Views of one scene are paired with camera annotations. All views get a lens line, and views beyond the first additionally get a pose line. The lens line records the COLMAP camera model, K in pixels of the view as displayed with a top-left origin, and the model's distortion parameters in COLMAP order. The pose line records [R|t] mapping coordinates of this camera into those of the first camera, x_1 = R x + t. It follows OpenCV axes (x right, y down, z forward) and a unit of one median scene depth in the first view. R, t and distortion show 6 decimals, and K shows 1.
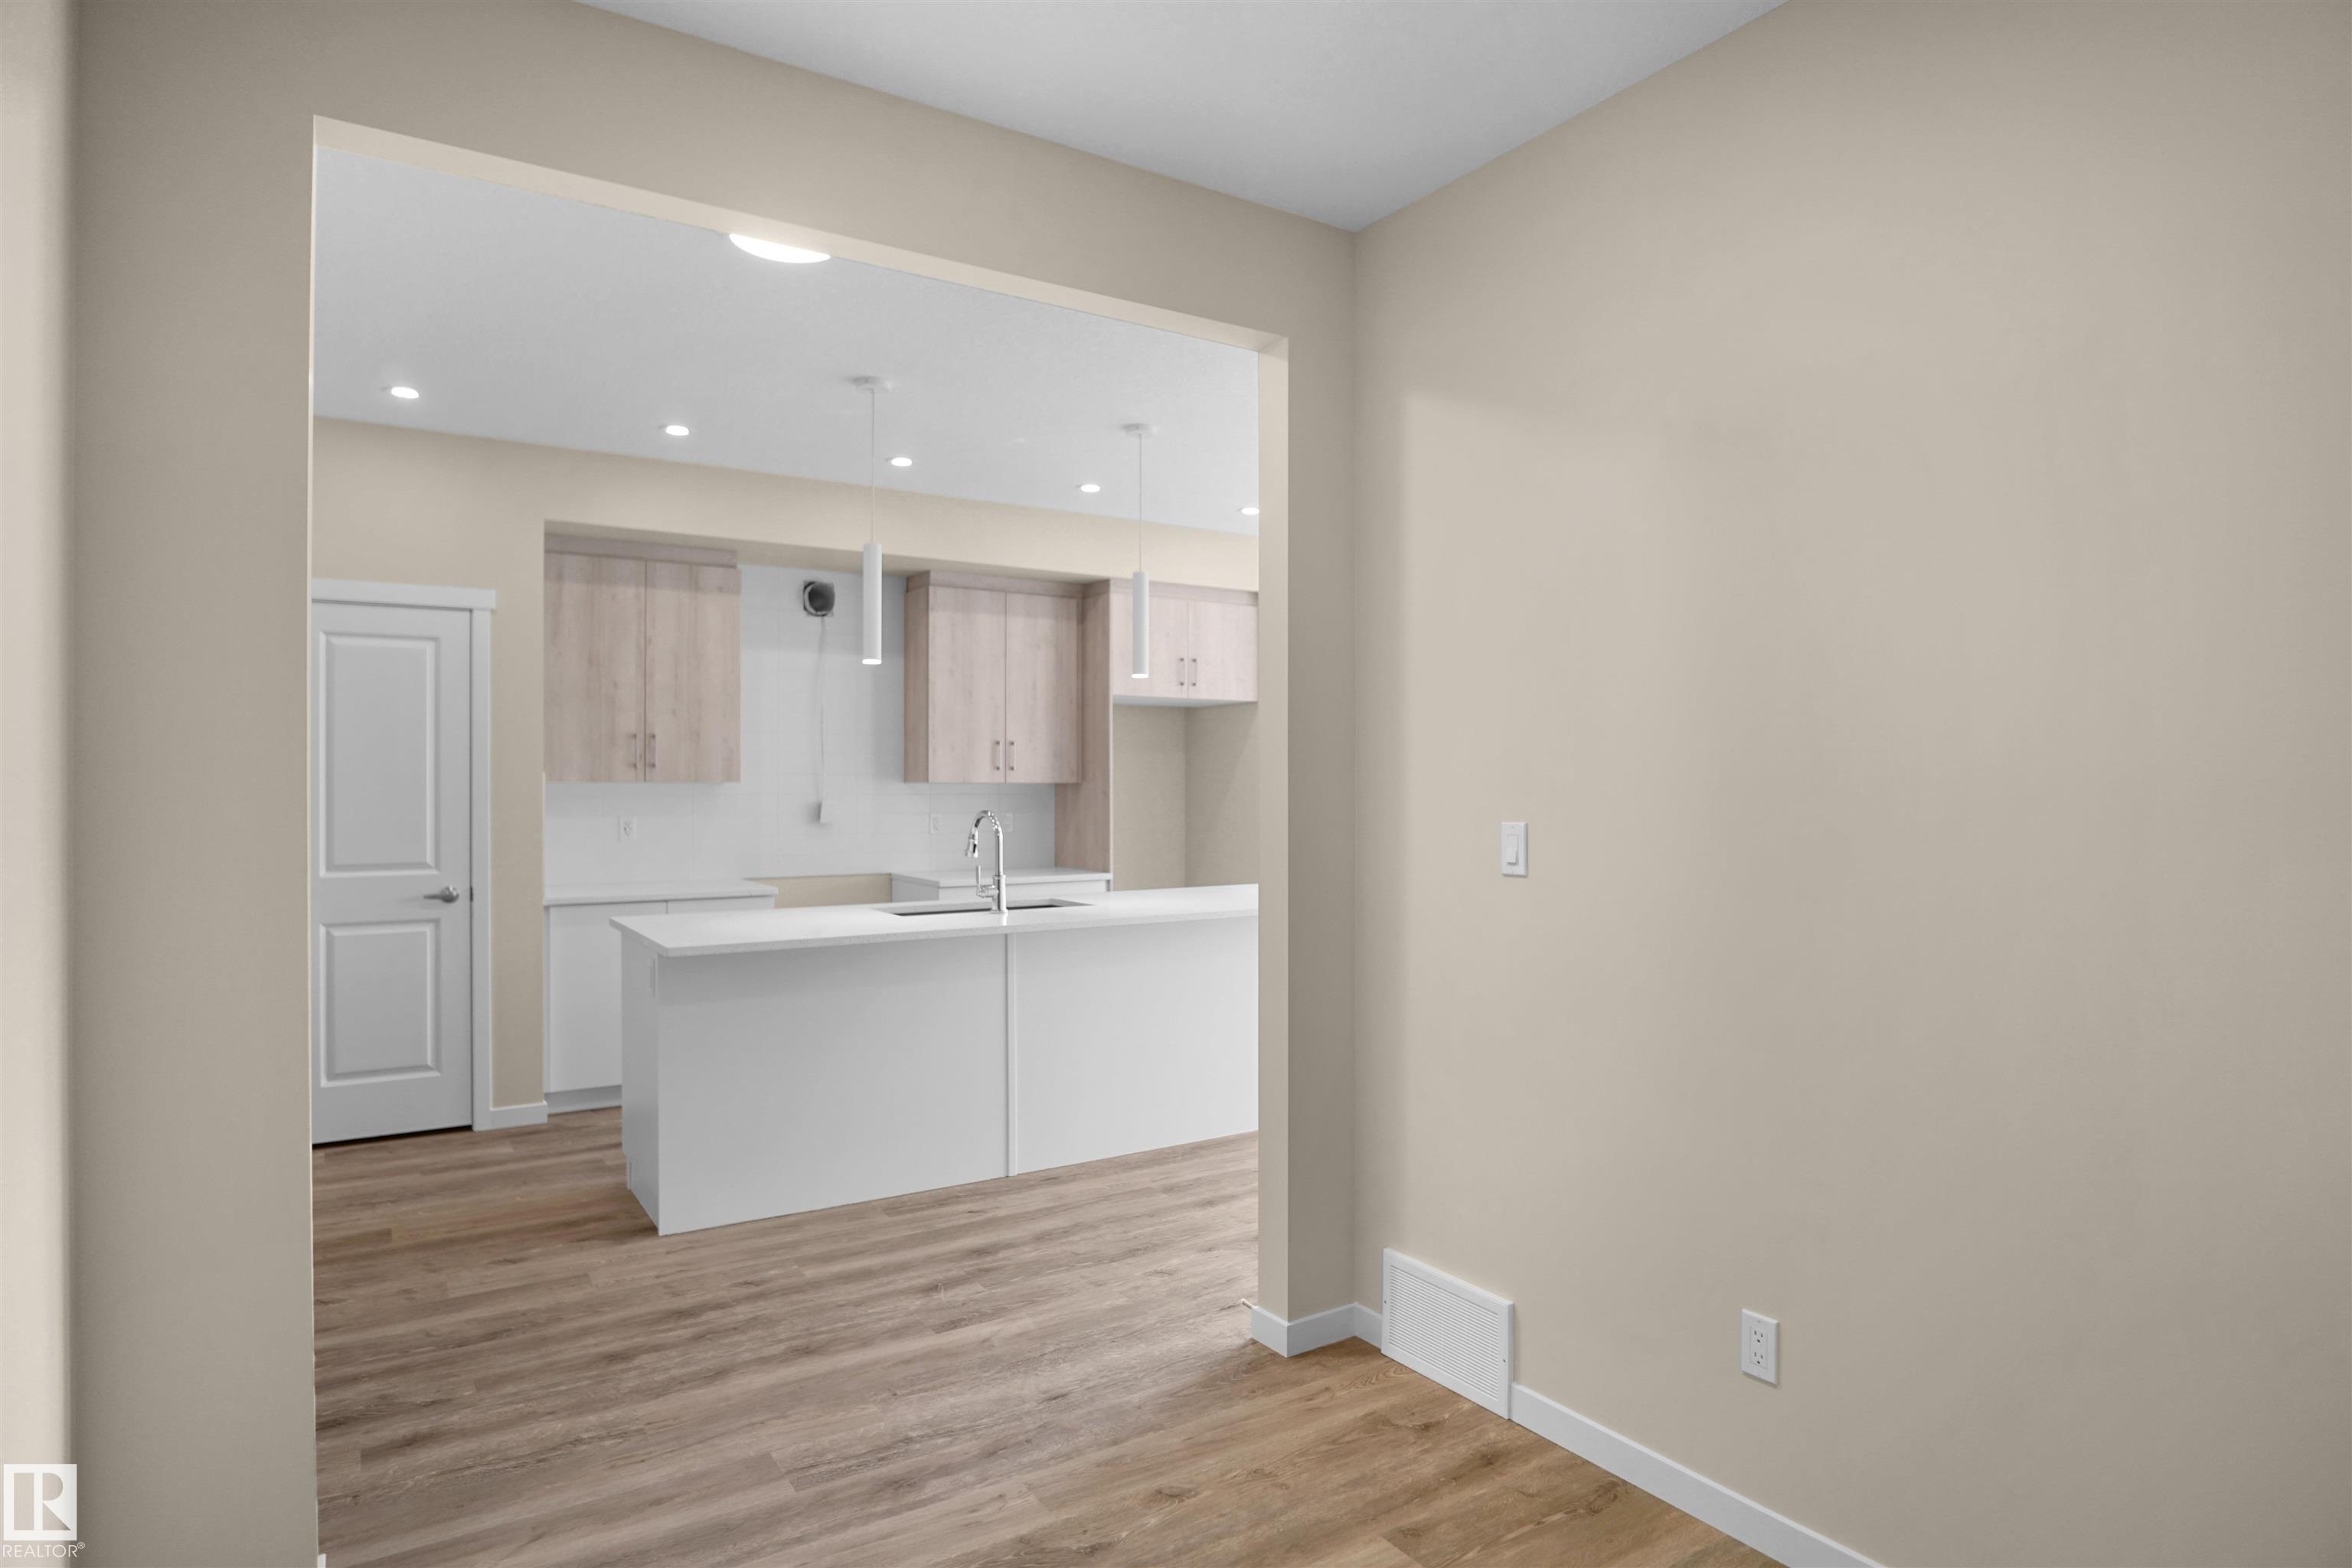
lens RADIAL K [[1310.7, 0, 1203.0], [0, 1310.7, 777.1], [0, 0, 1]] dist [-0.031317, -0.000593]
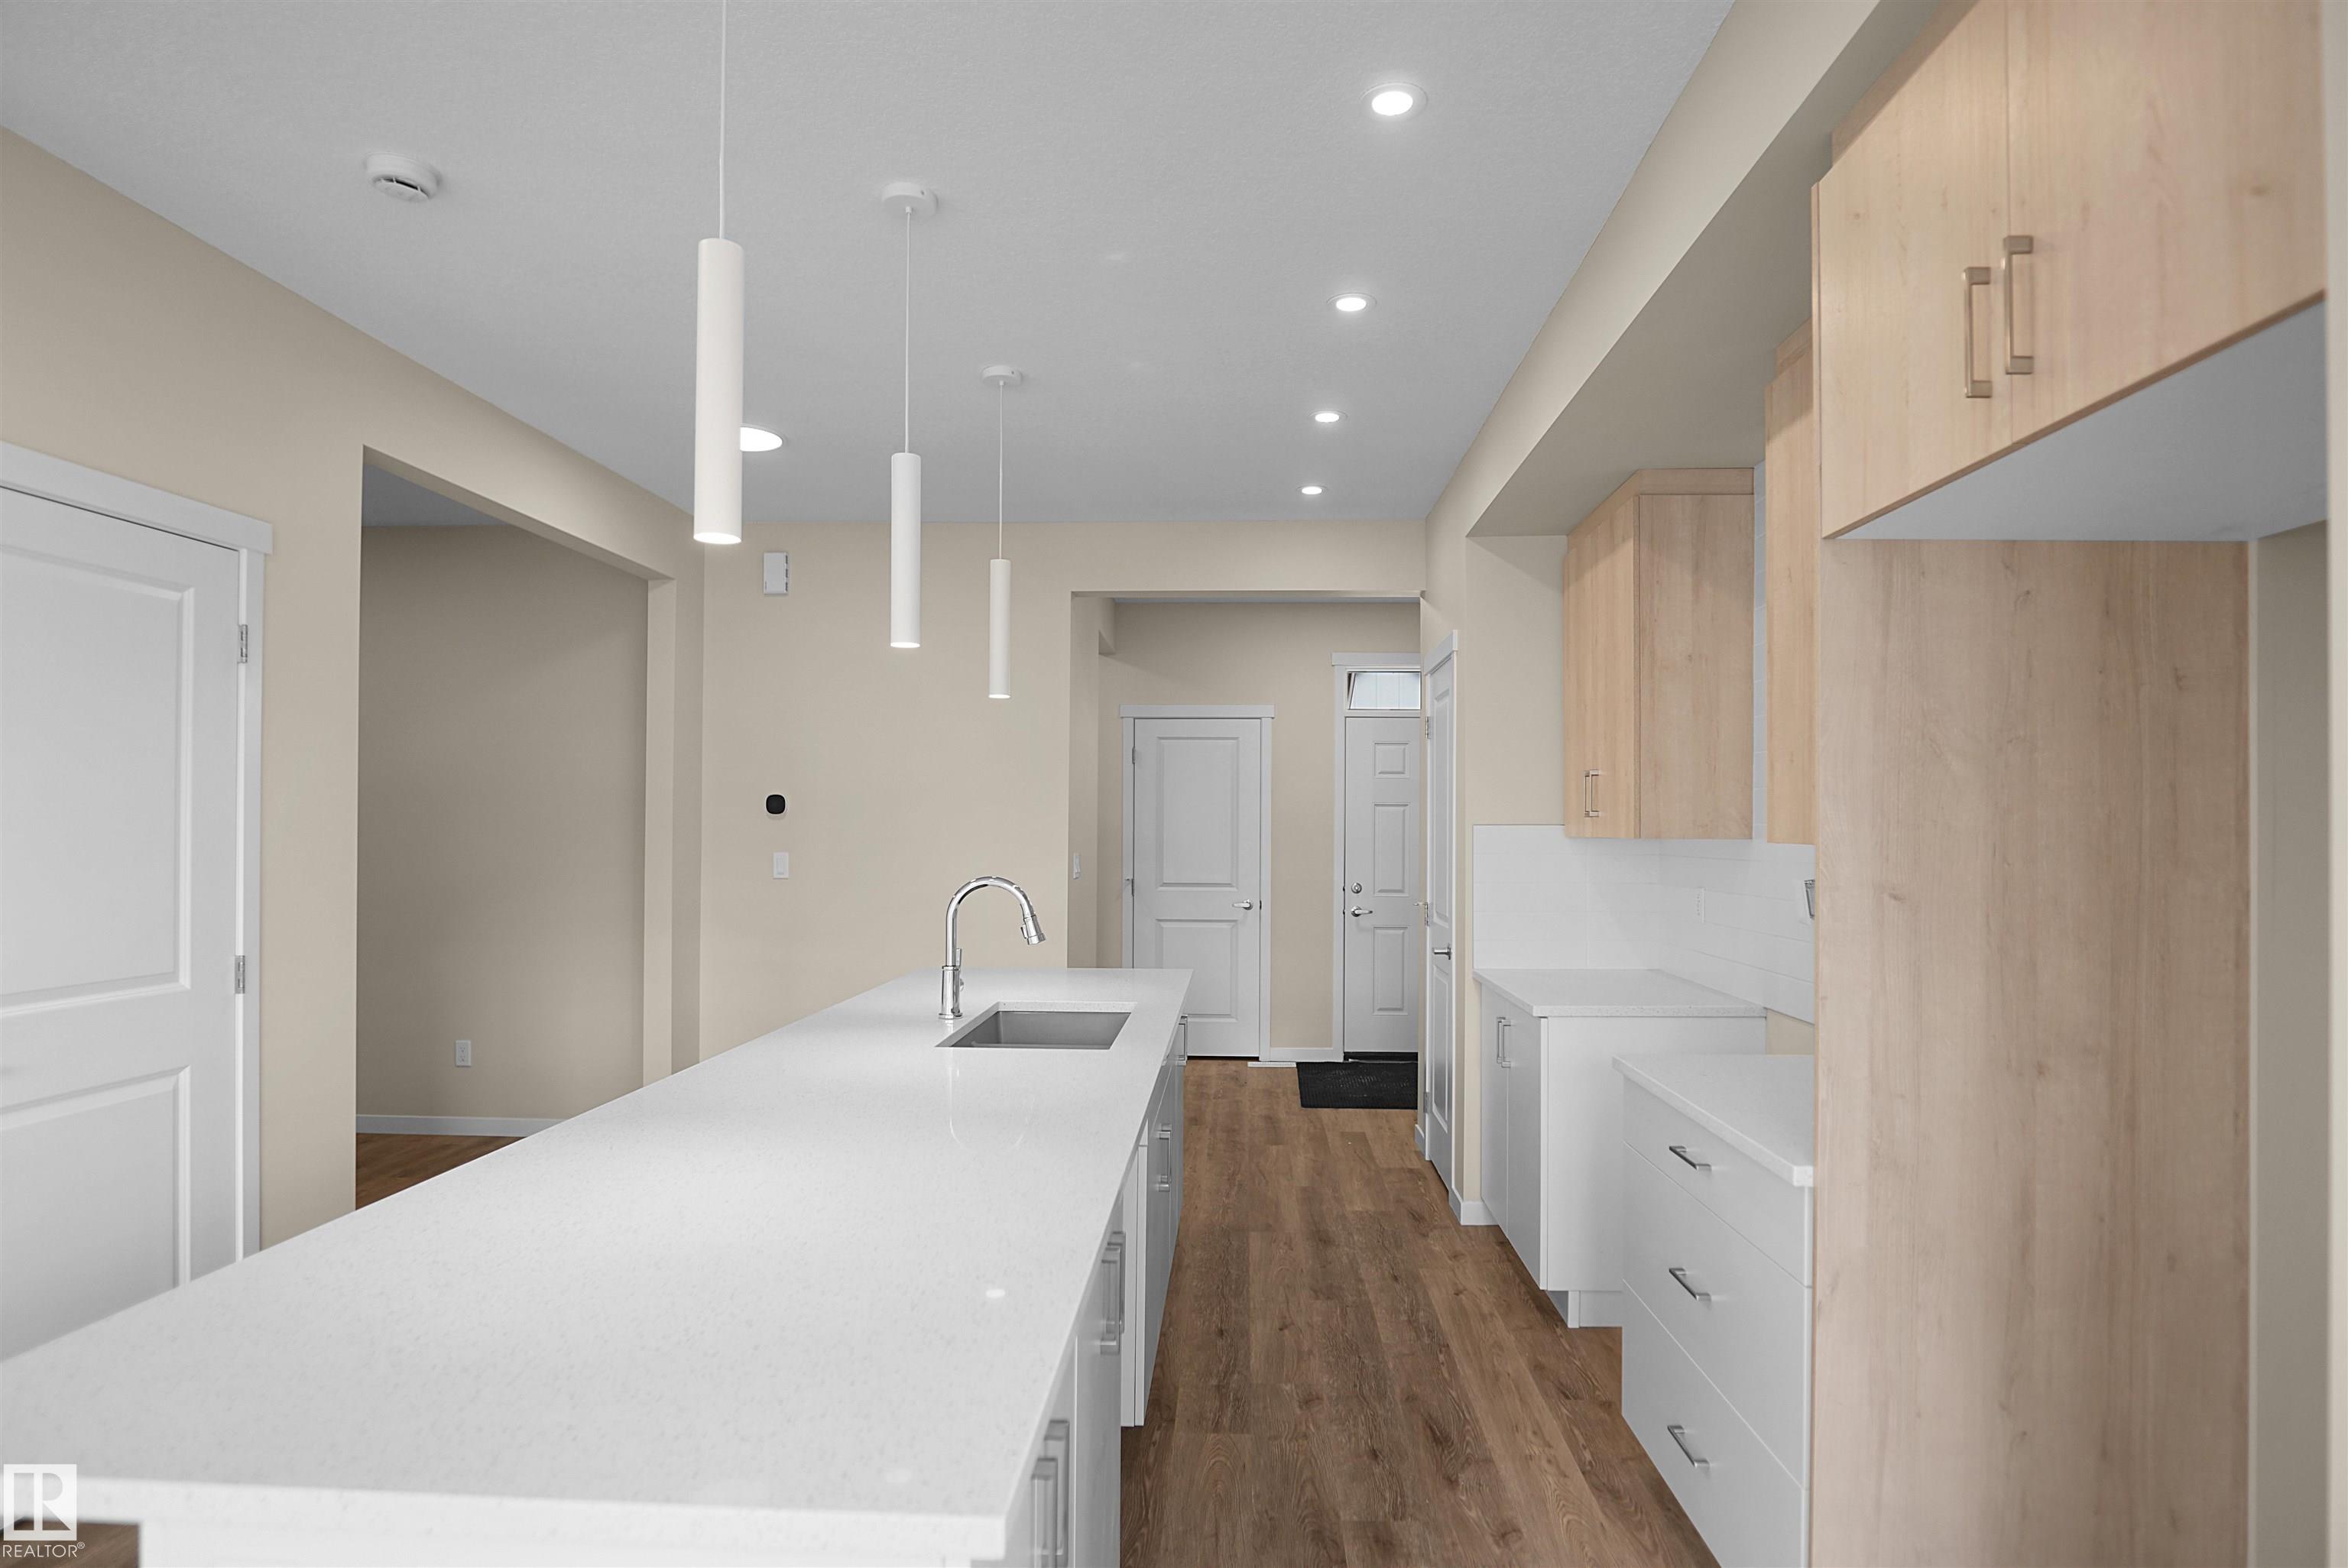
lens RADIAL K [[1292.5, 0, 1181.0], [0, 1292.5, 818.4], [0, 0, 1]] dist [-0.020728, 0.001189]
pose [[-0.594989, -0.011590, -0.803651, 0.331107], [-0.006055, 0.999932, -0.009938, 0.001894], [0.803711, -0.001046, -0.595019, 1.475446]]
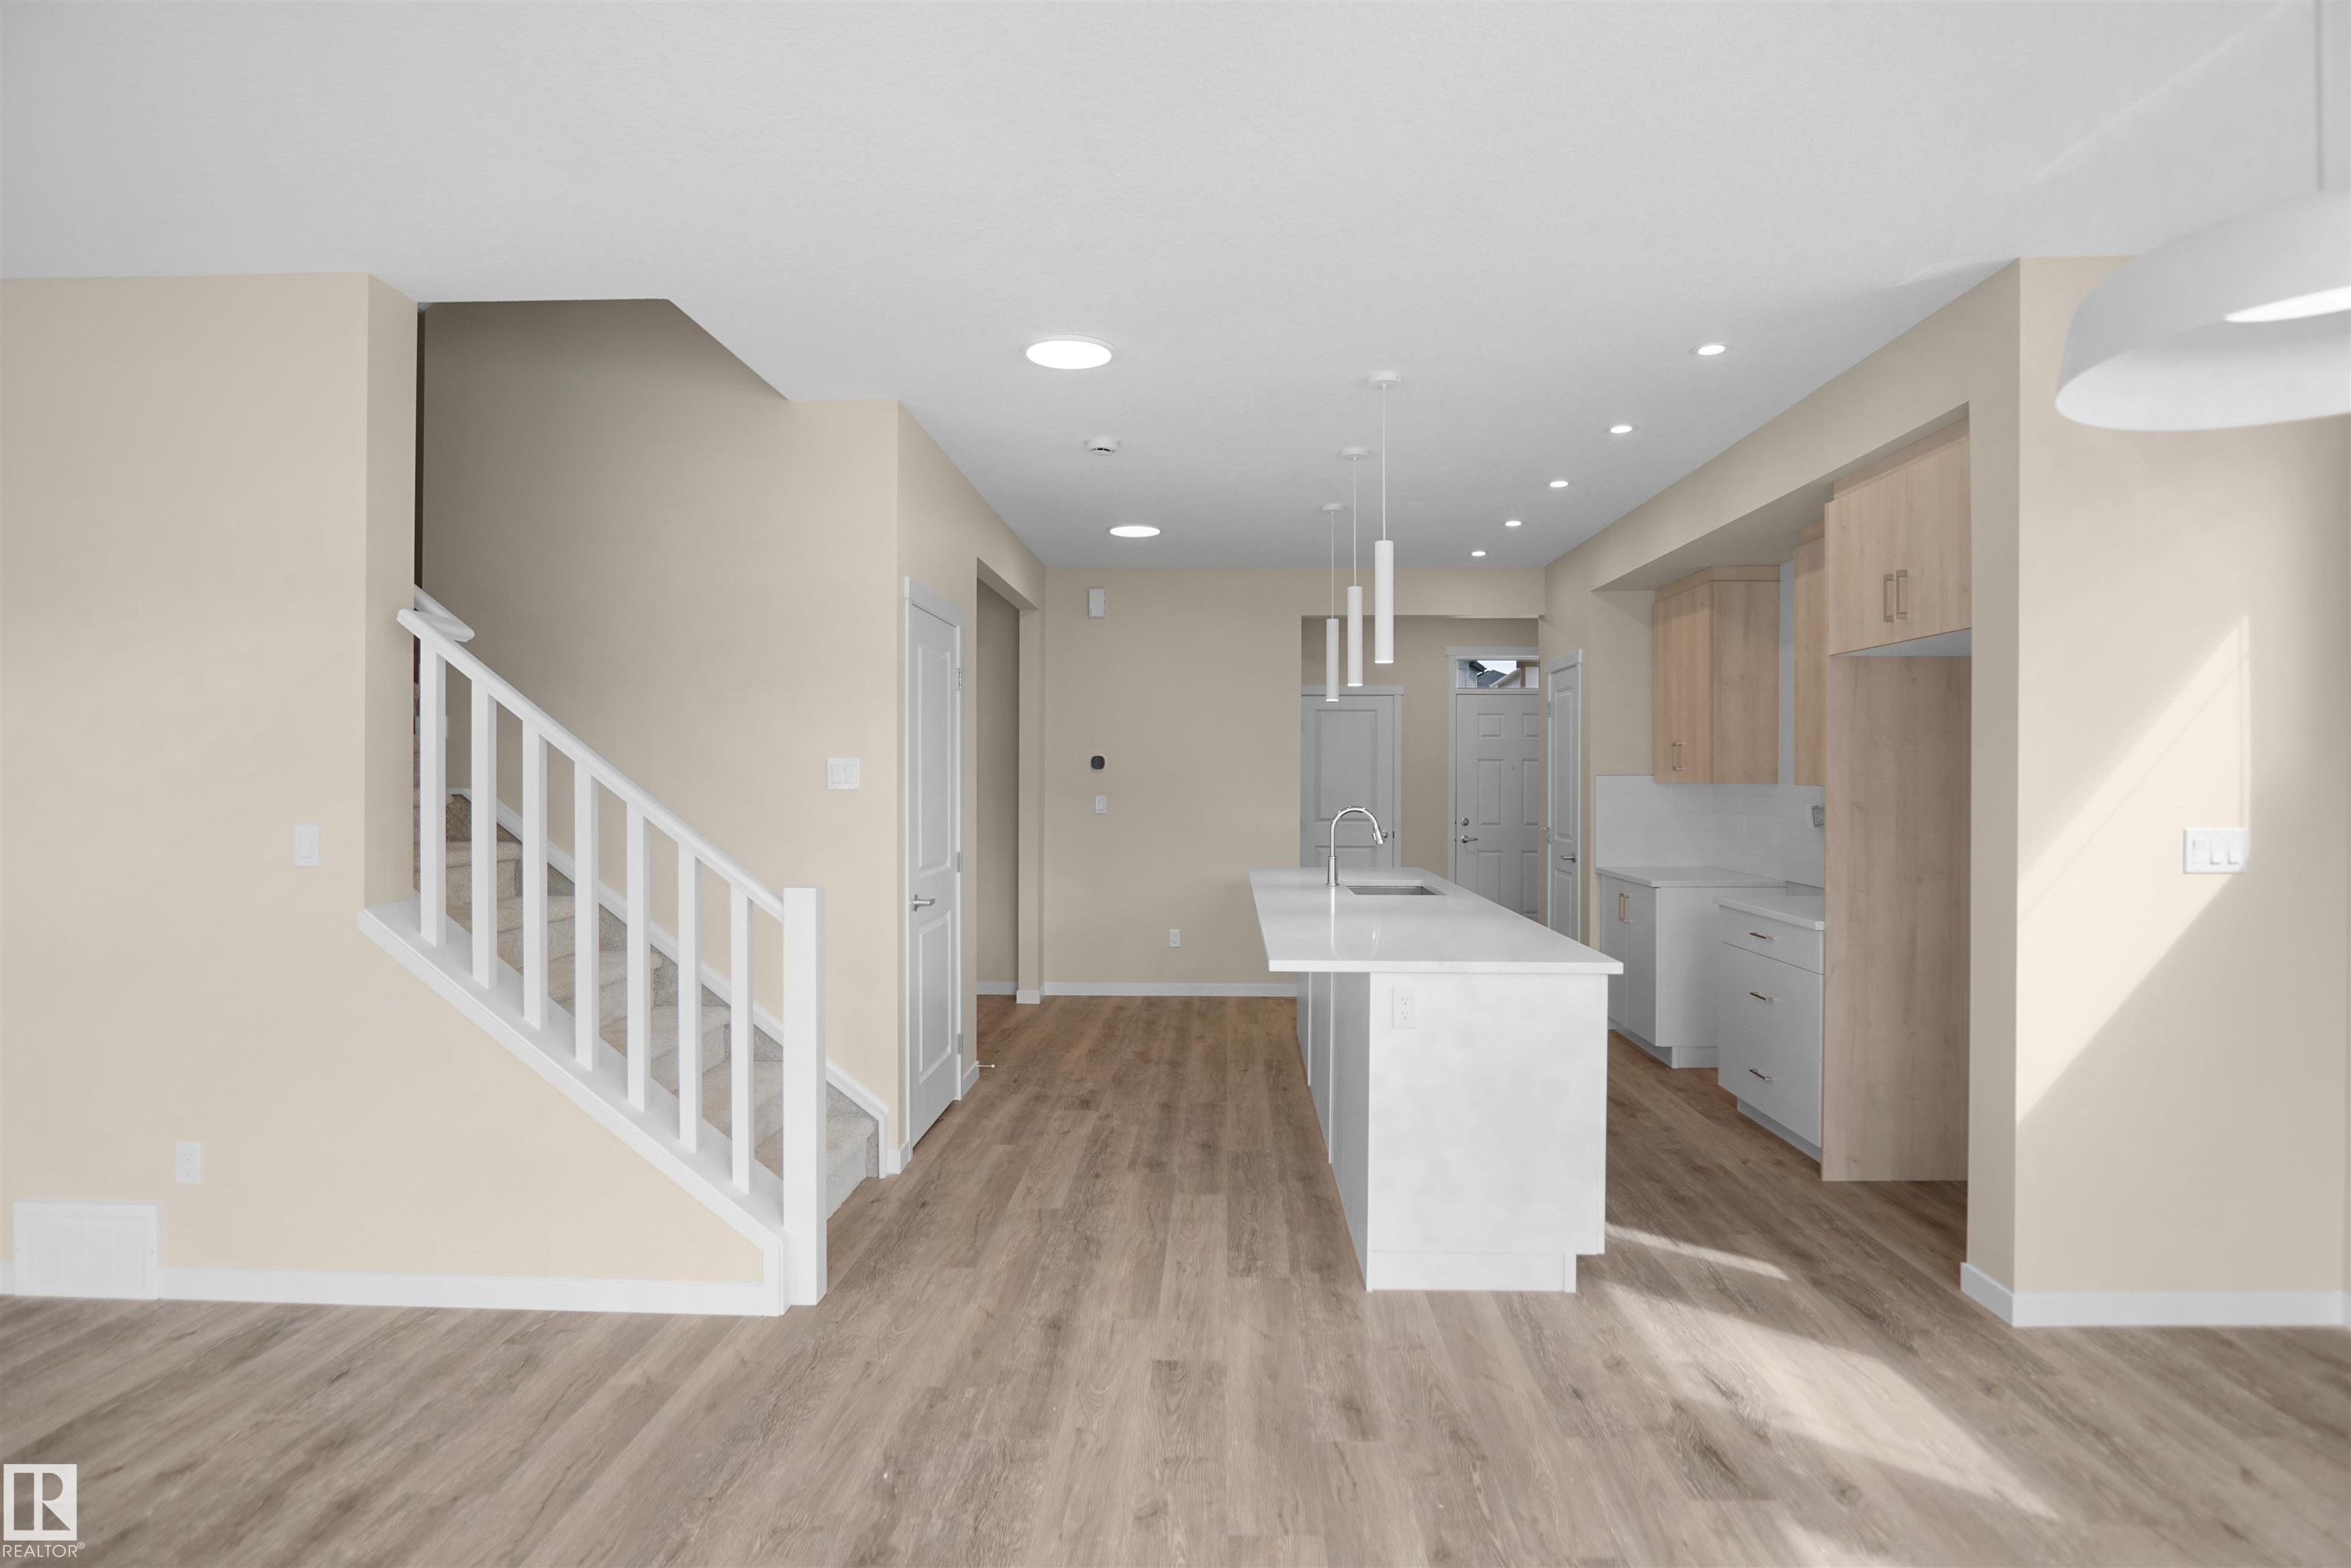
lens RADIAL K [[1273.1, 0, 1163.8], [0, 1273.1, 780.3], [0, 0, 1]] dist [-0.028032, 0.002199]
pose [[-0.597625, -0.000027, -0.801776, 0.906704], [-0.001705, 0.999998, 0.001236, 0.001031], [0.801774, 0.002106, -0.597624, 1.558539]]
